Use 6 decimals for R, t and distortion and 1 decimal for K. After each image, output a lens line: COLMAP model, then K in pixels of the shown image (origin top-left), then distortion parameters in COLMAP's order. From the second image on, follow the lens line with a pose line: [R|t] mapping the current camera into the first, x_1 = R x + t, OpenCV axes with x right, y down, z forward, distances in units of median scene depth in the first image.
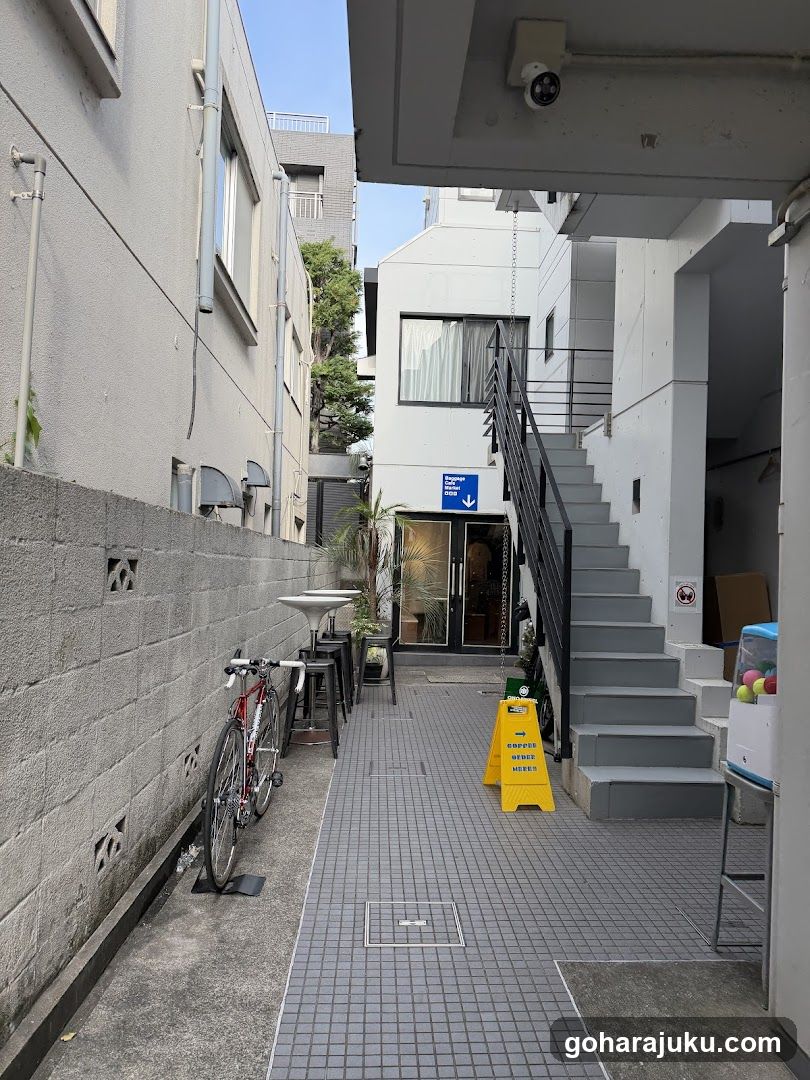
lens RADIAL K [[747.5, 0, 404.5], [0, 747.5, 551.5], [0, 0, 1]] dist [0.065918, 0.000018]
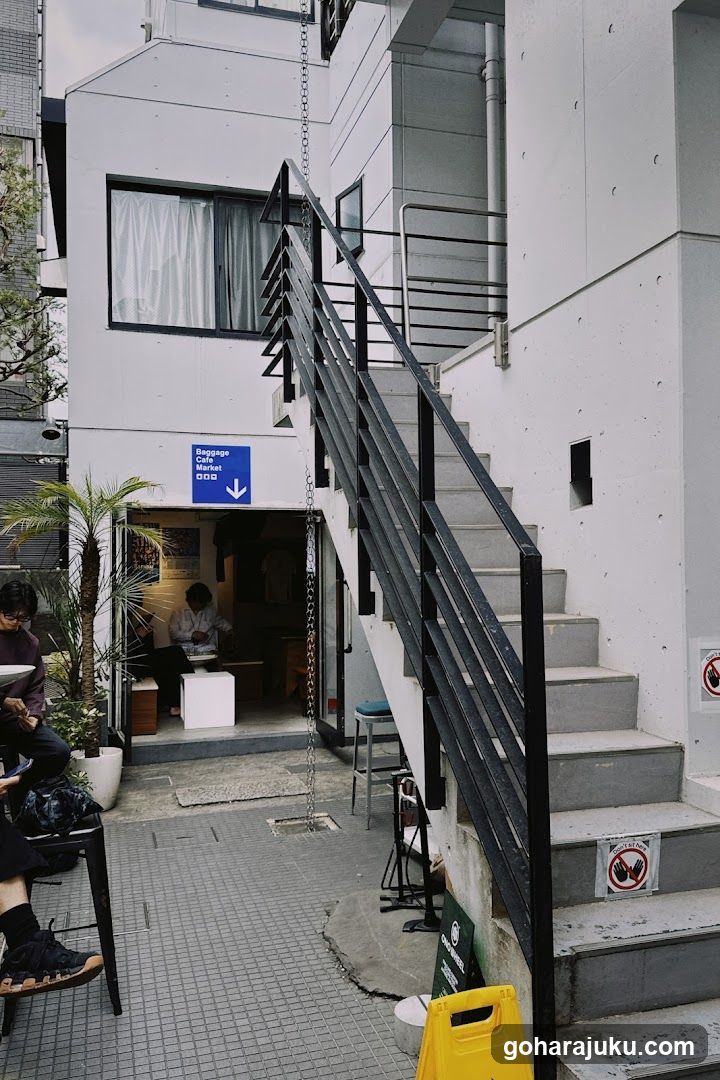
lens RADIAL K [[911.0, 0, 365.8], [0, 911.0, 545.0], [0, 0, 1]] dist [0.094915, -0.039768]
pose [[0.969903, -0.032182, 0.241354, 0.007349], [0.033423, 0.999441, -0.001051, -0.020151], [-0.241185, 0.009086, 0.970437, 0.292871]]
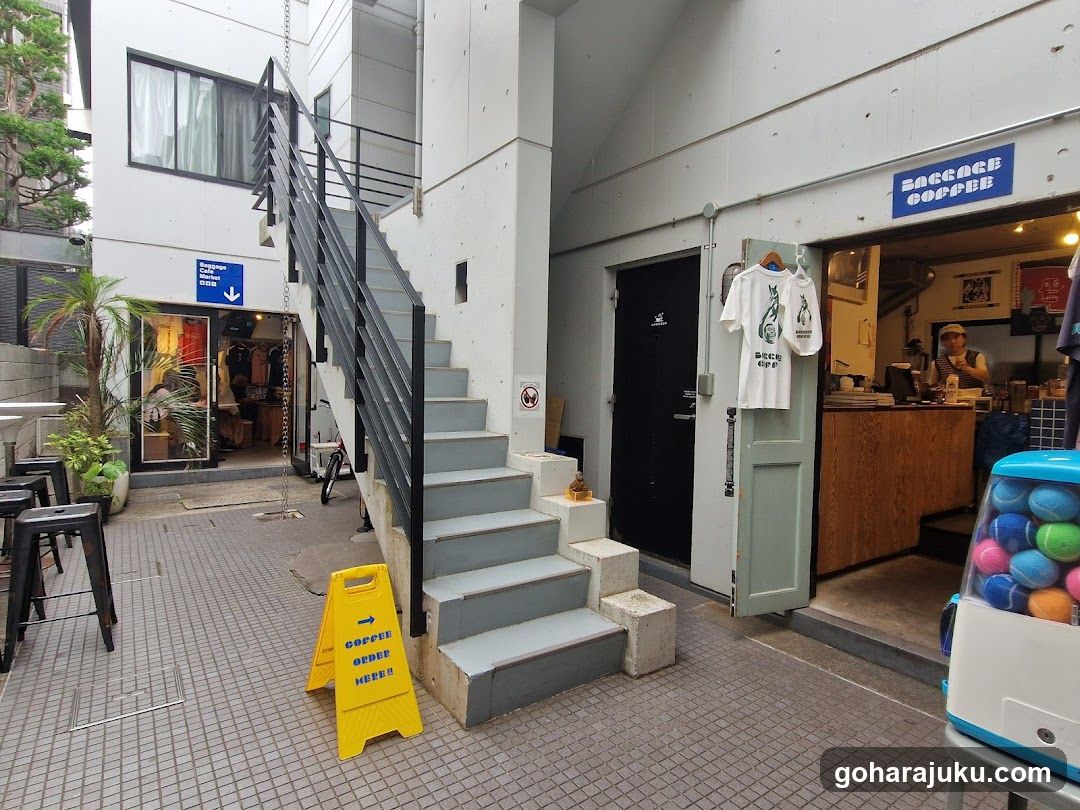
lens RADIAL K [[603.1, 0, 536.1], [0, 603.1, 406.6], [0, 0, 1]] dist [-0.000776, 0.003994]
pose [[0.844533, -0.030154, 0.534653, 0.007050], [-0.009326, 0.997434, 0.070985, 0.011921], [-0.535422, -0.064935, 0.842085, 0.256349]]
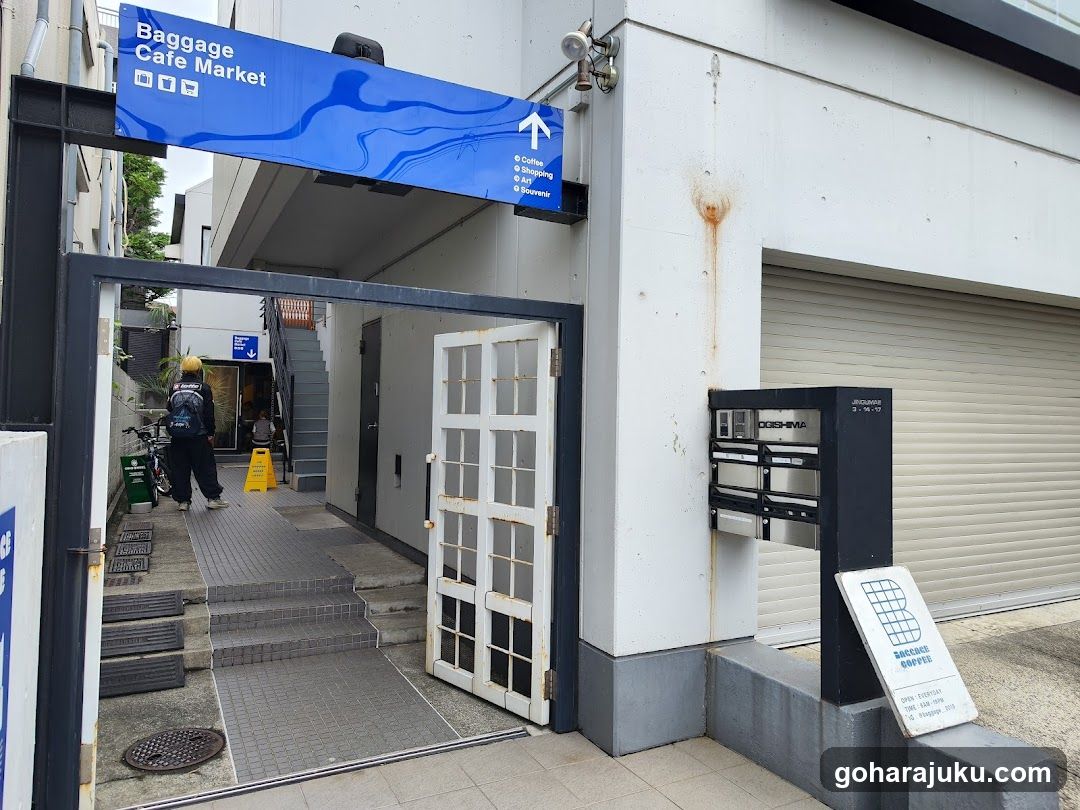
lens RADIAL K [[747.5, 0, 538.0], [0, 747.5, 403.1], [0, 0, 1]] dist [0.065918, 0.000018]
pose [[0.906467, 0.010496, 0.422146, -0.042765], [-0.011638, 0.999932, 0.000128, 0.034204], [-0.422116, -0.005029, 0.906528, -0.815571]]
